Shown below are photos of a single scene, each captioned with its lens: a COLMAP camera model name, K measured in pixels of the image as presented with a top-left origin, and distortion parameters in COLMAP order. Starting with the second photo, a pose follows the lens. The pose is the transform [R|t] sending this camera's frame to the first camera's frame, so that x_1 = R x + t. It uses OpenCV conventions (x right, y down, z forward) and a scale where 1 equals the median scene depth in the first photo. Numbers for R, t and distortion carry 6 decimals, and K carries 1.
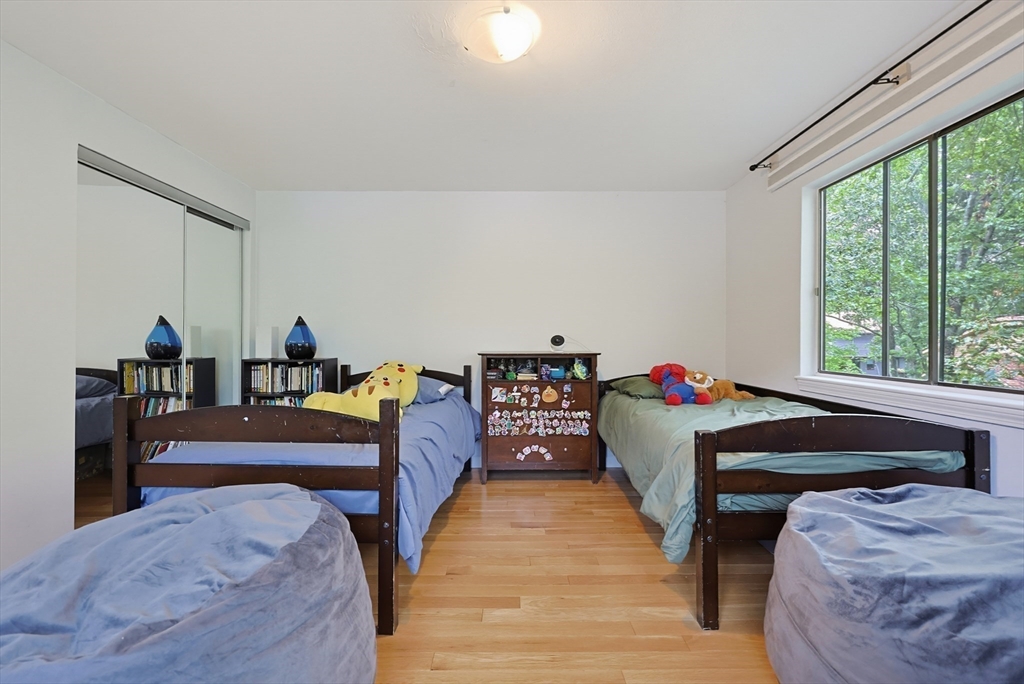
lens RADIAL K [[441.7, 0, 512.5], [0, 441.7, 337.5], [0, 0, 1]] dist [-0.000013, -0.000038]
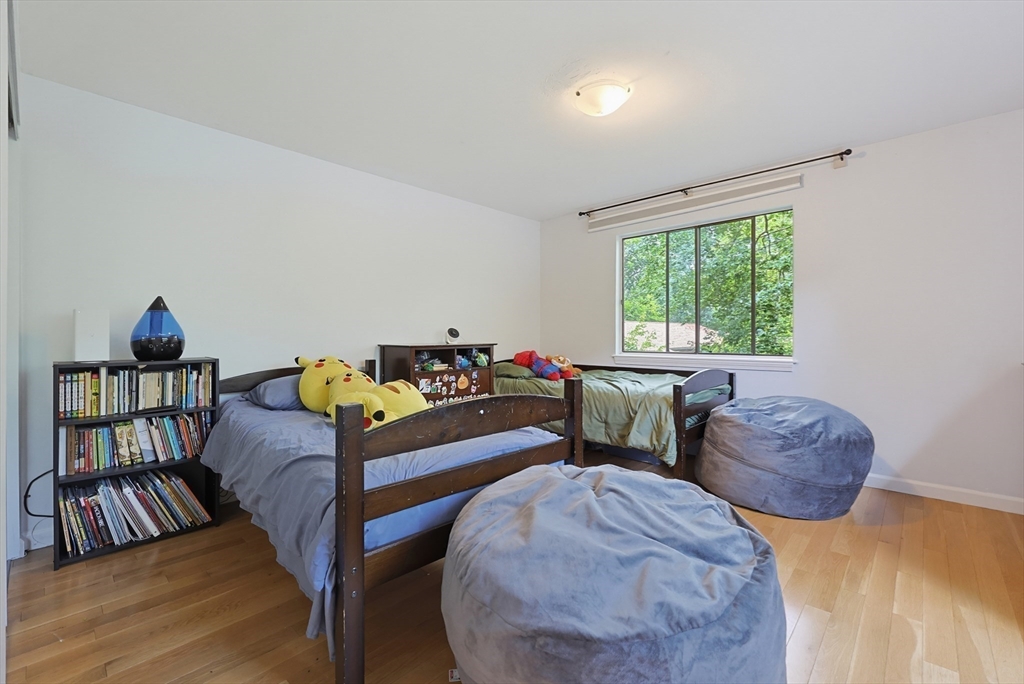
lens RADIAL K [[441.7, 0, 512.5], [0, 441.7, 337.5], [0, 0, 1]] dist [-0.000013, -0.000038]
pose [[0.686904, -0.006984, 0.726714, -0.631206], [0.000004, 0.999954, 0.009605, 0.008000], [-0.726748, -0.006595, 0.686873, 0.153493]]
